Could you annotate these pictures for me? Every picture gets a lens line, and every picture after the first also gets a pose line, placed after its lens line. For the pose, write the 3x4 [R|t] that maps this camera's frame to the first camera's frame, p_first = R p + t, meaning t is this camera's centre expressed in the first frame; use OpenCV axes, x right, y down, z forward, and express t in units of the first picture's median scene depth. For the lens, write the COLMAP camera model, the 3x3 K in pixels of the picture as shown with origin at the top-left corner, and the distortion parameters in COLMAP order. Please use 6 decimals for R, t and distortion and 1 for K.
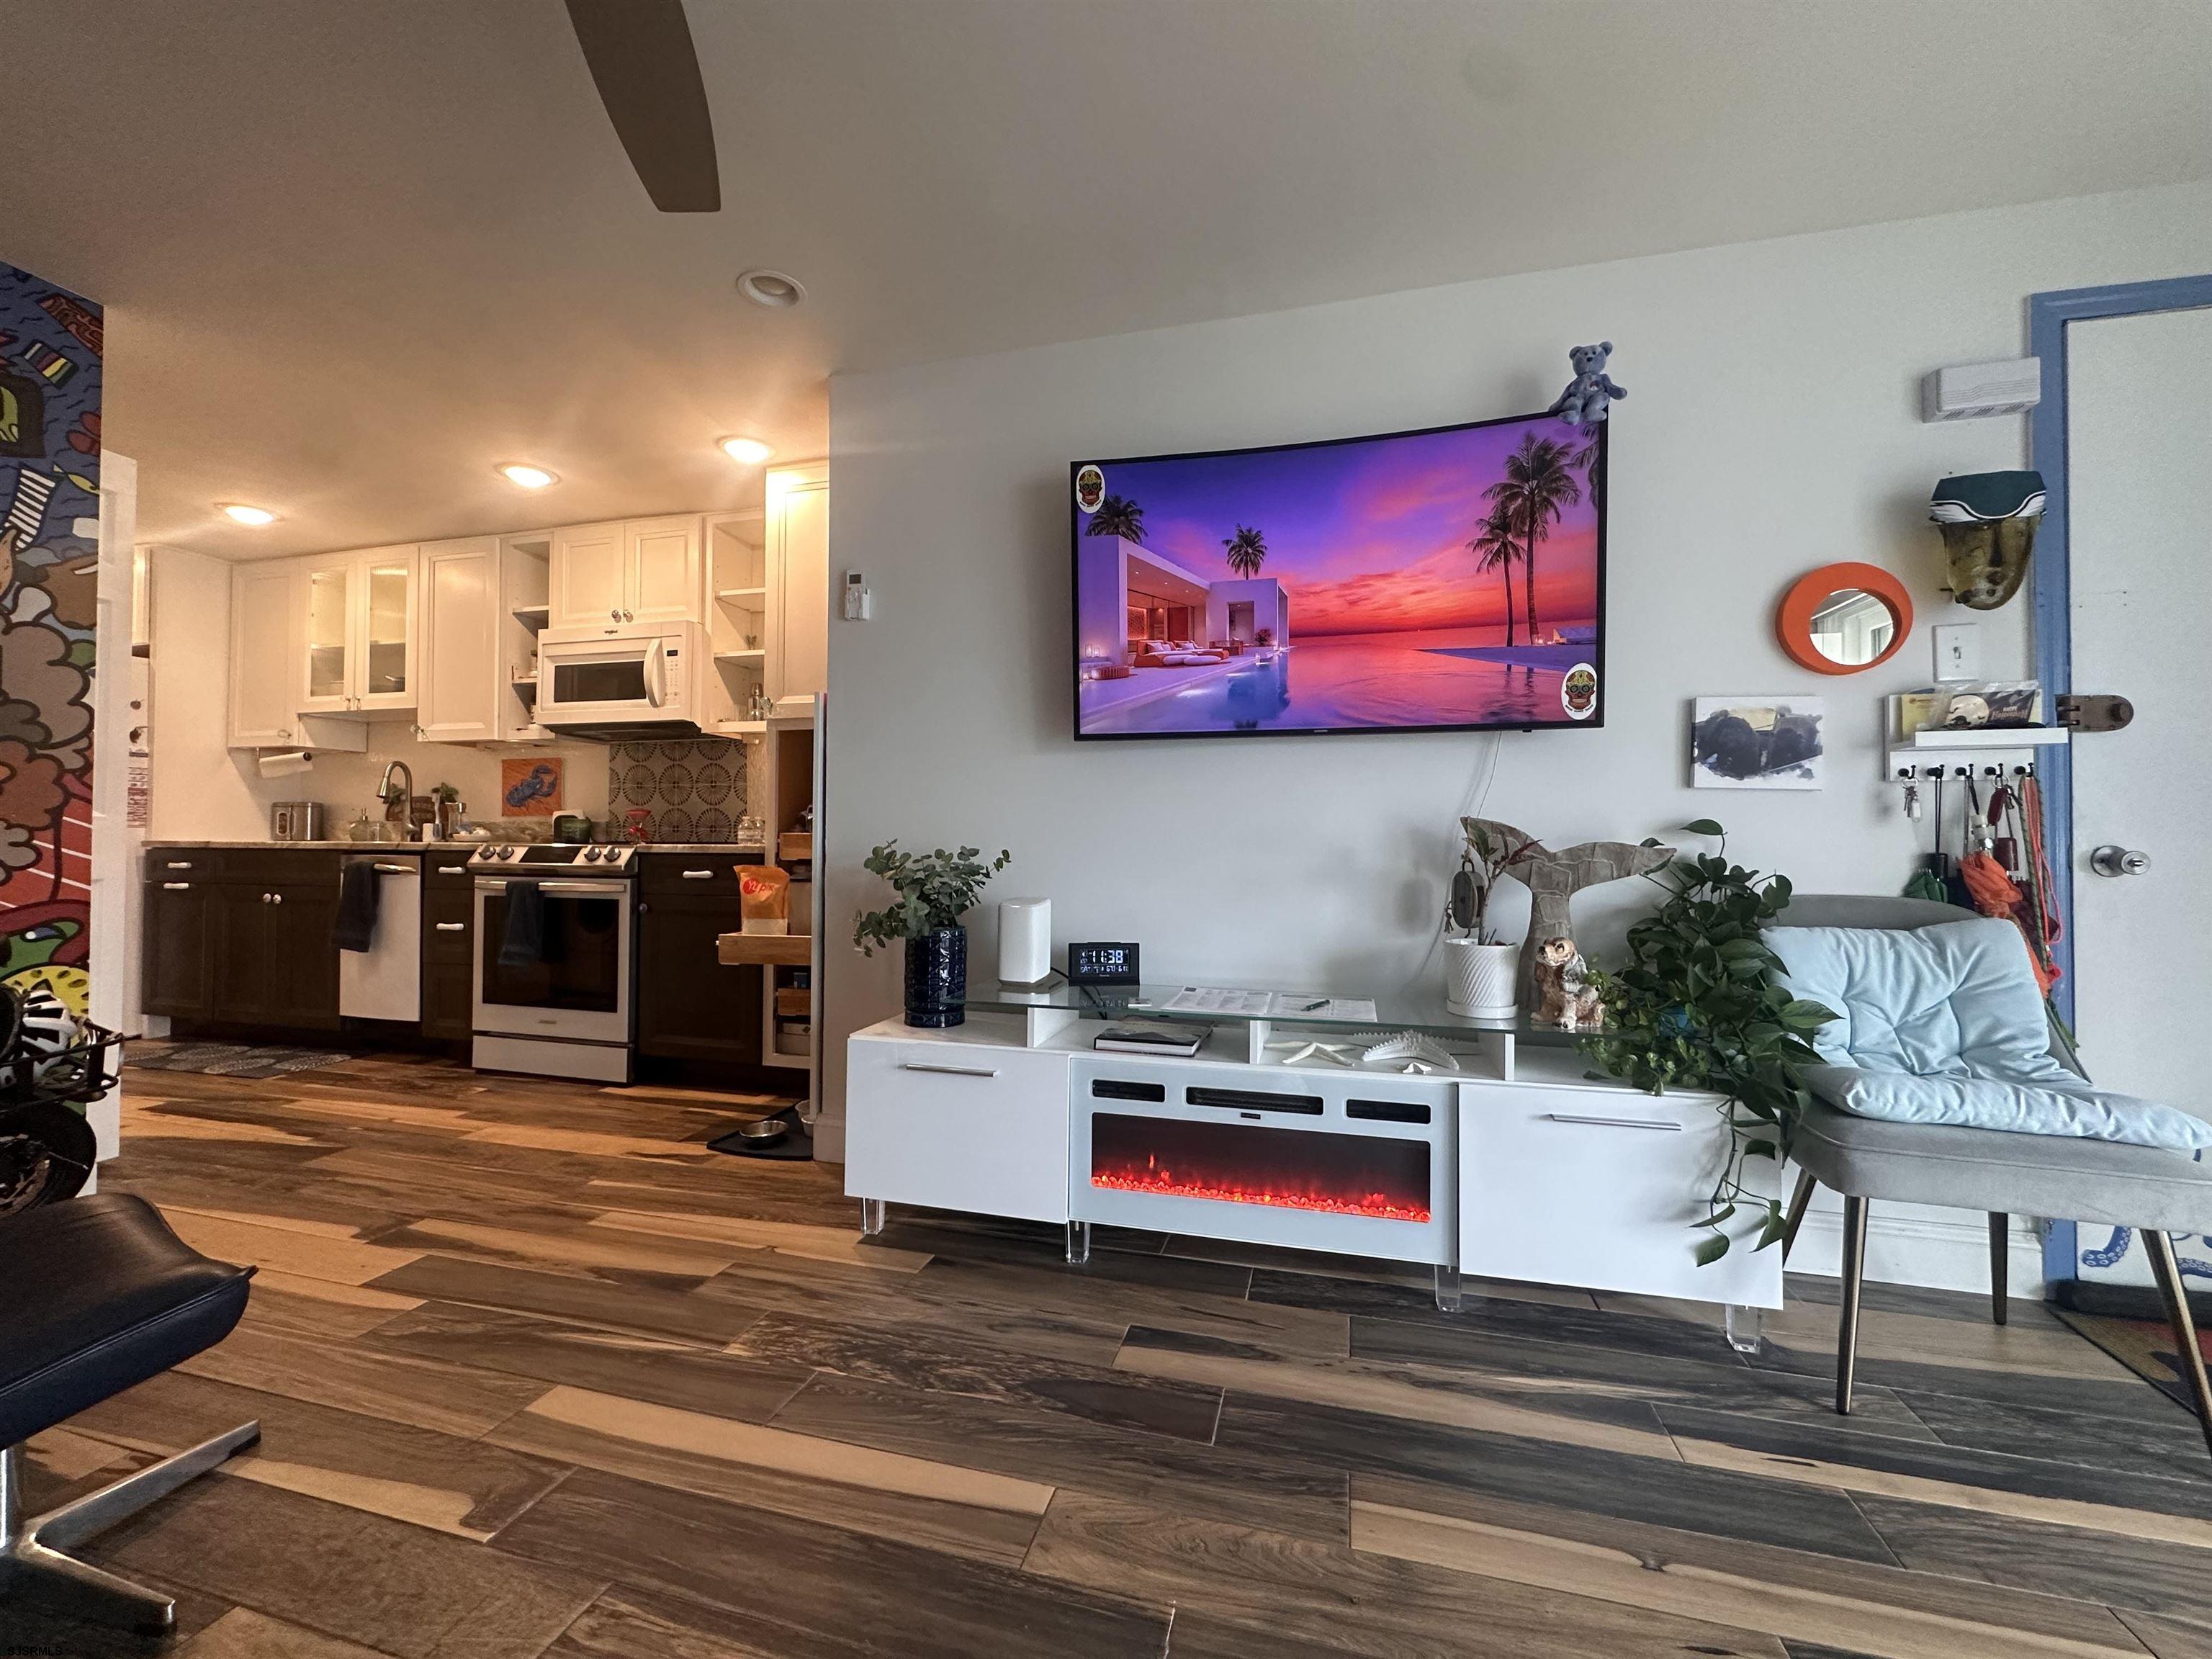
lens RADIAL K [[879.2, 0, 1109.1], [0, 879.2, 830.1], [0, 0, 1]] dist [-0.003352, 0.000122]
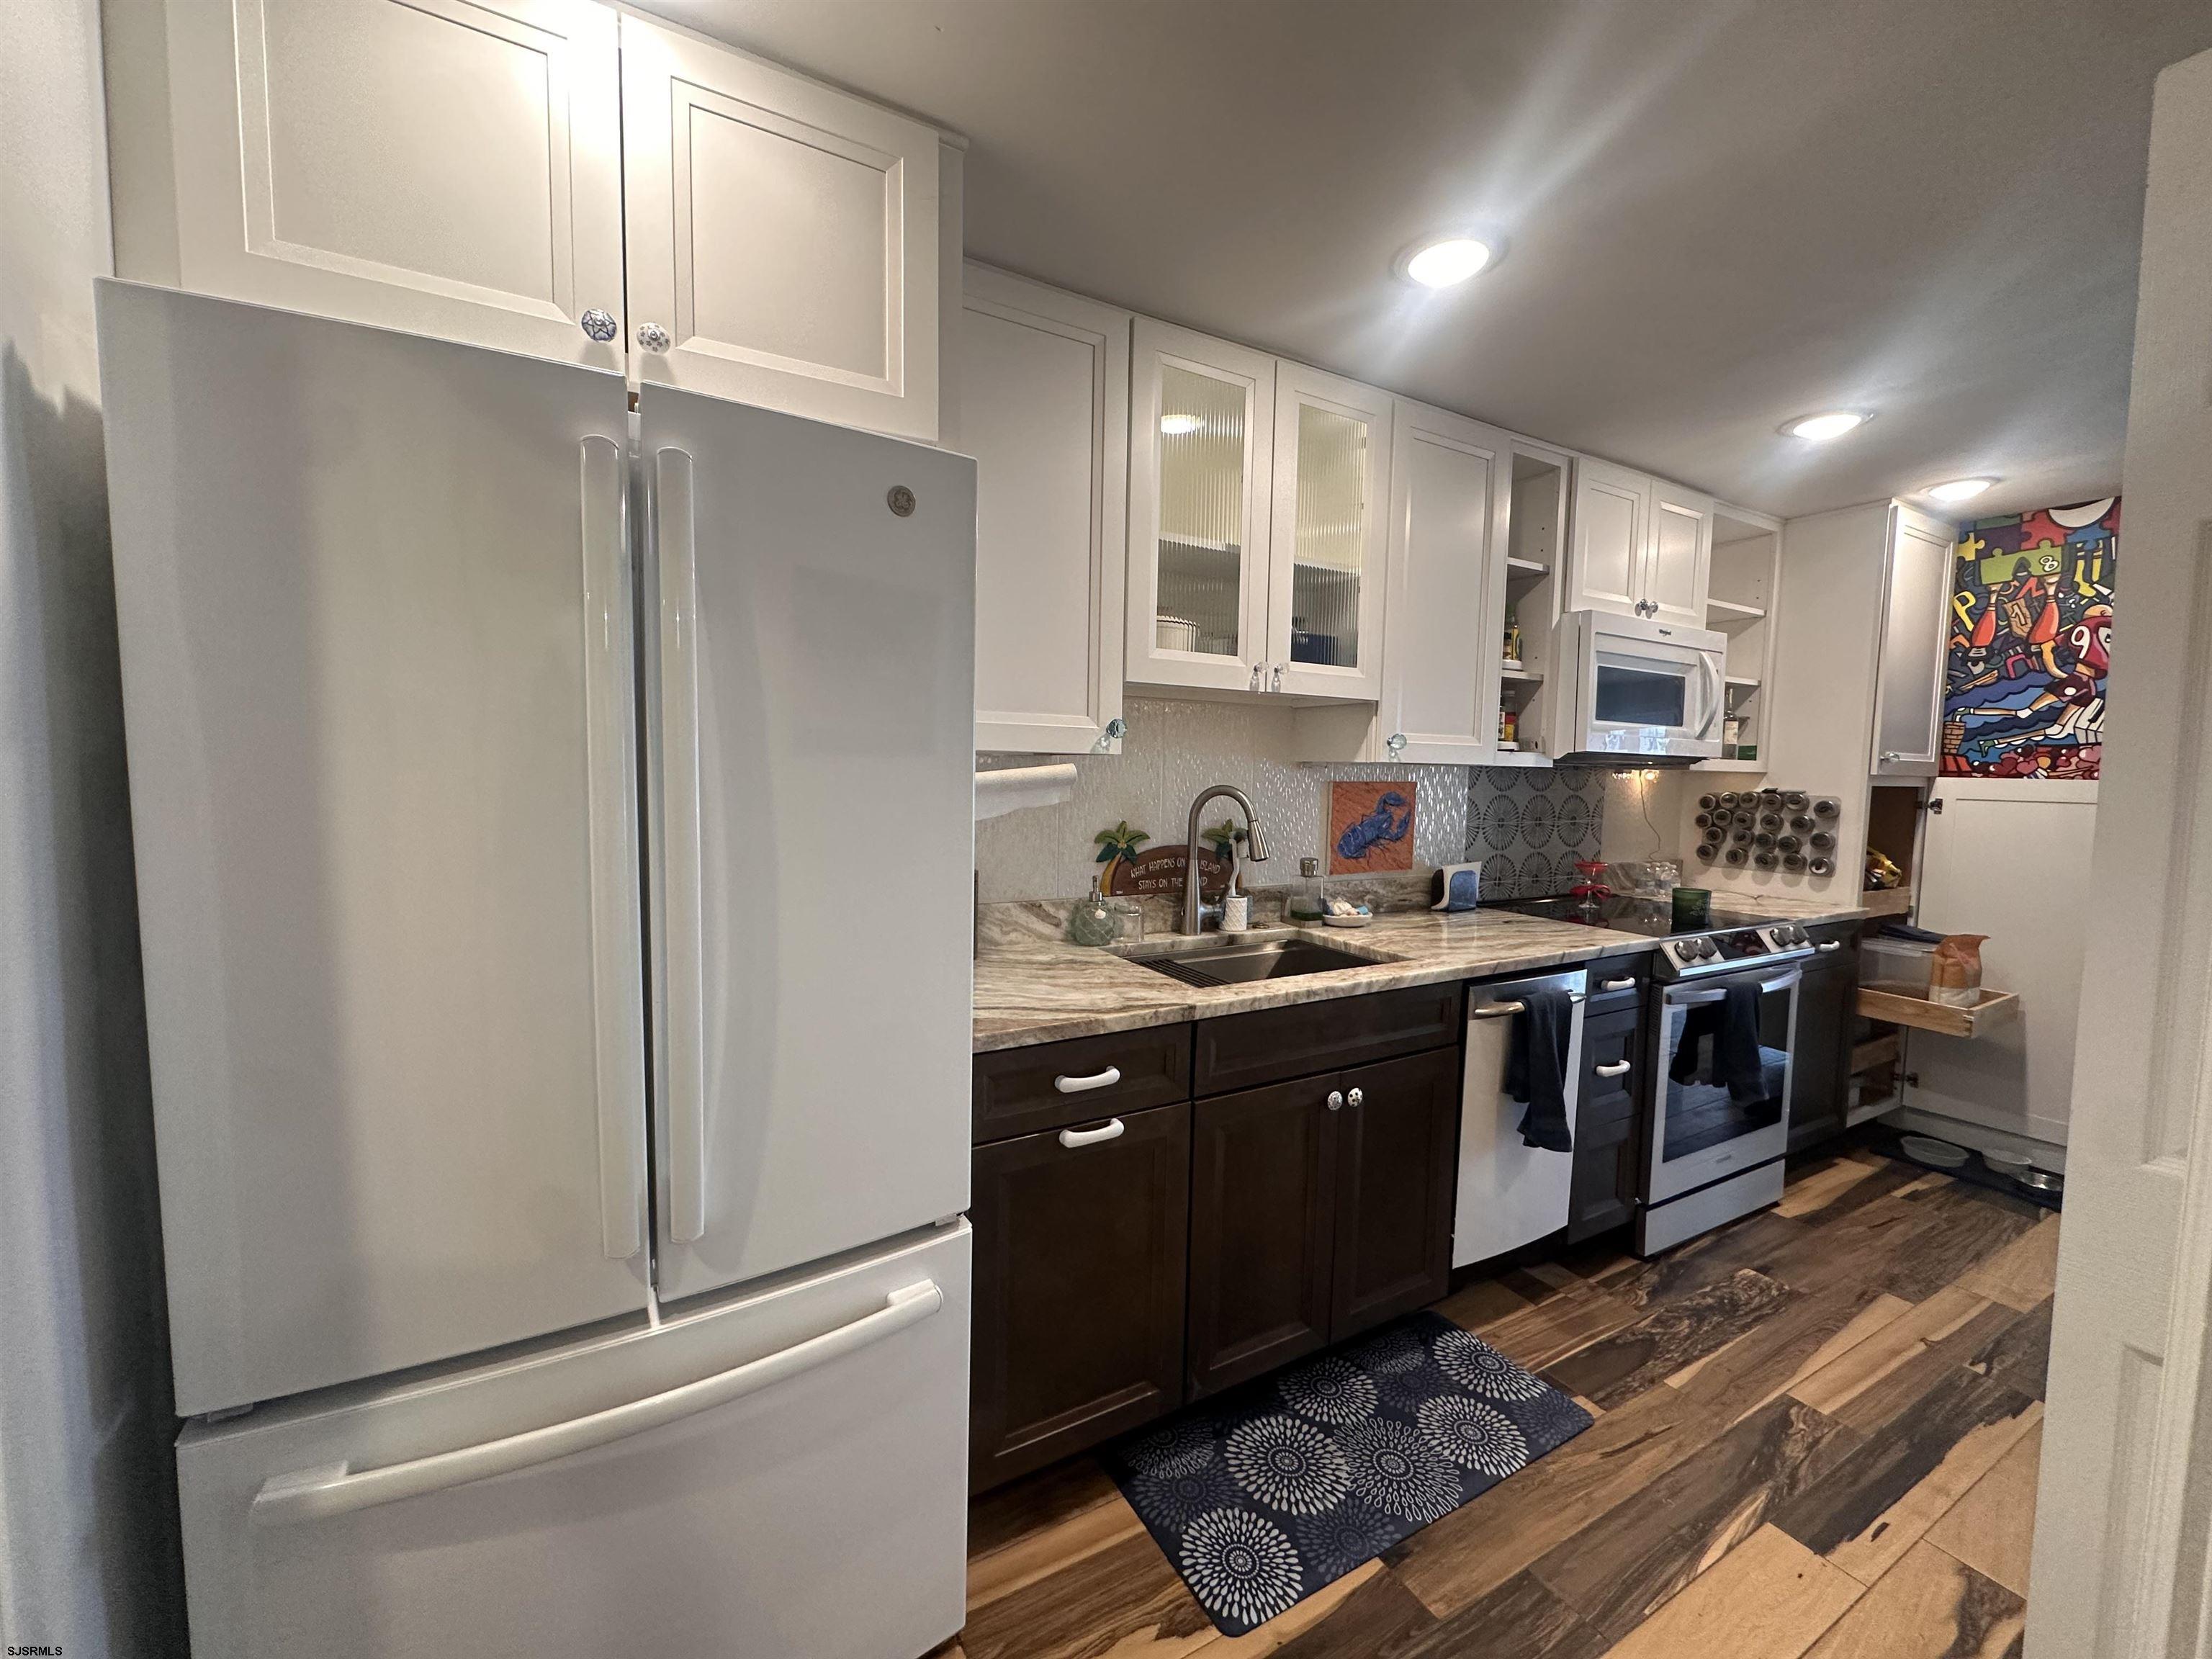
lens RADIAL K [[879.2, 0, 1109.1], [0, 879.2, 830.1], [0, 0, 1]] dist [-0.003352, 0.000122]
pose [[0.715930, -0.041612, 0.696931, -2.329758], [-0.024536, 0.996106, 0.084680, -0.180137], [-0.697741, -0.077725, 0.712121, 1.283003]]
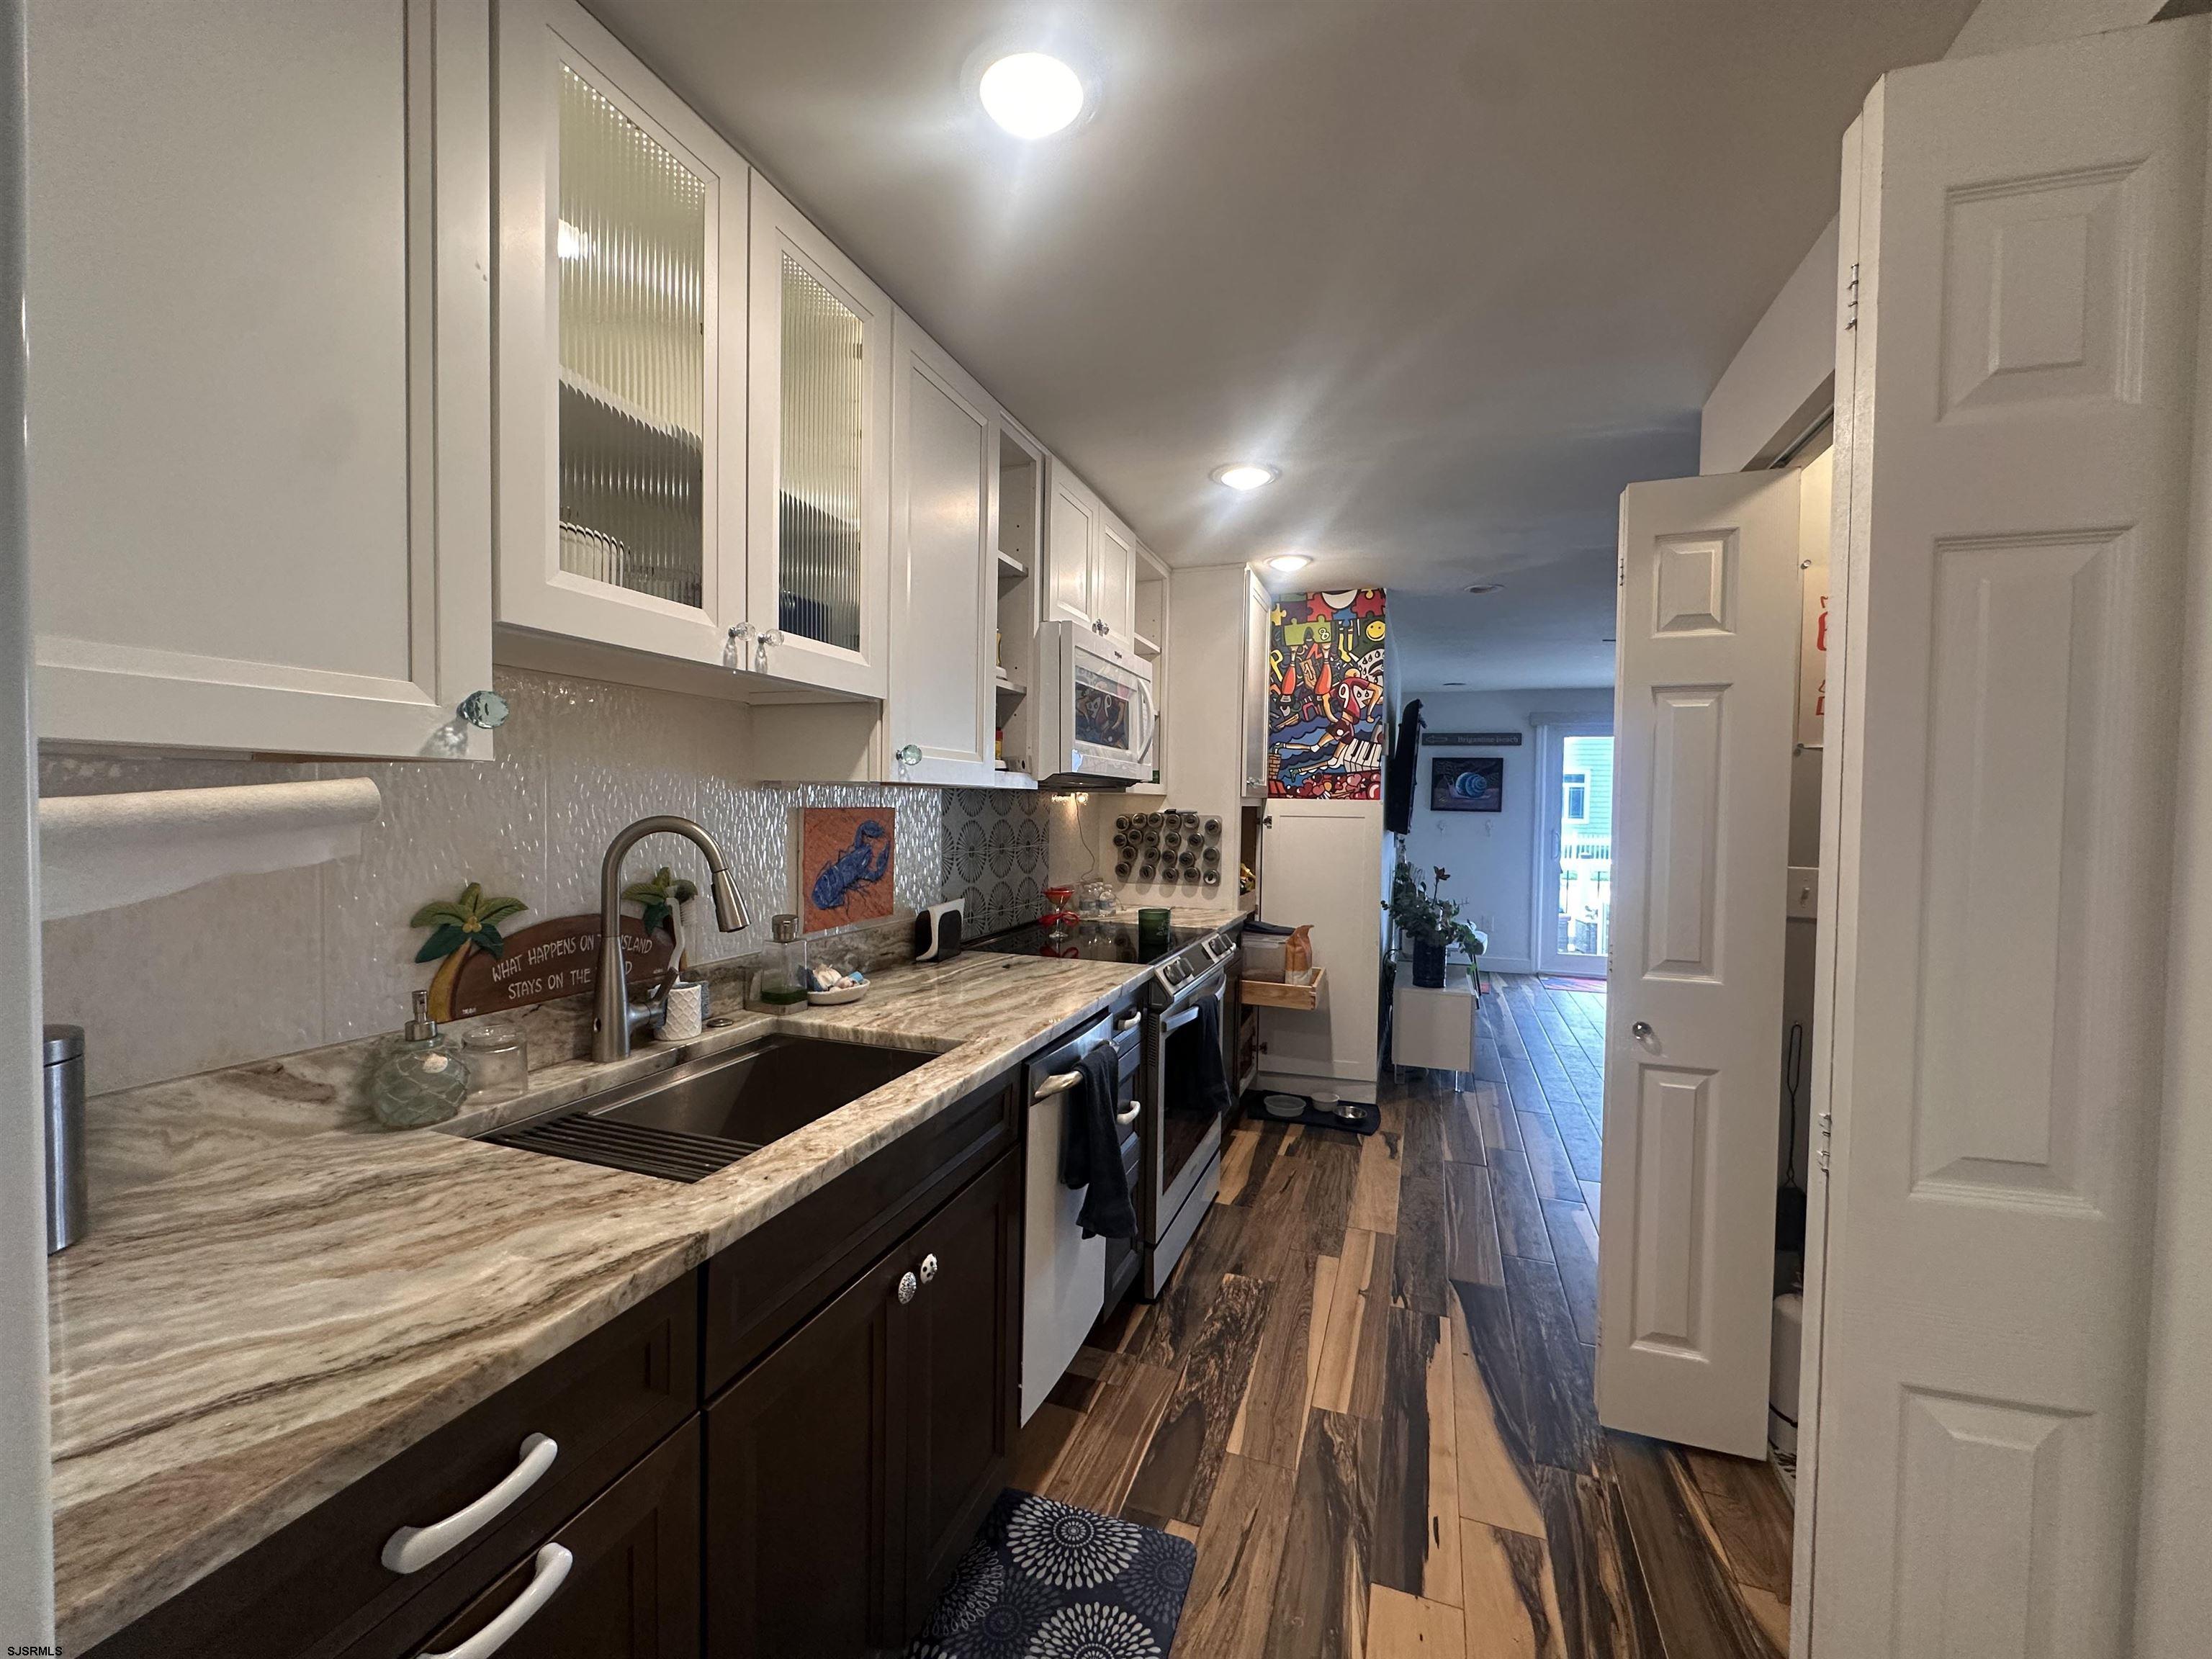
lens RADIAL K [[879.2, 0, 1109.1], [0, 879.2, 830.1], [0, 0, 1]] dist [-0.003352, 0.000122]
pose [[0.084655, -0.035170, 0.995789, -2.142705], [-0.027338, 0.998919, 0.037605, -0.171944], [-0.996035, -0.030406, 0.083602, 1.534757]]
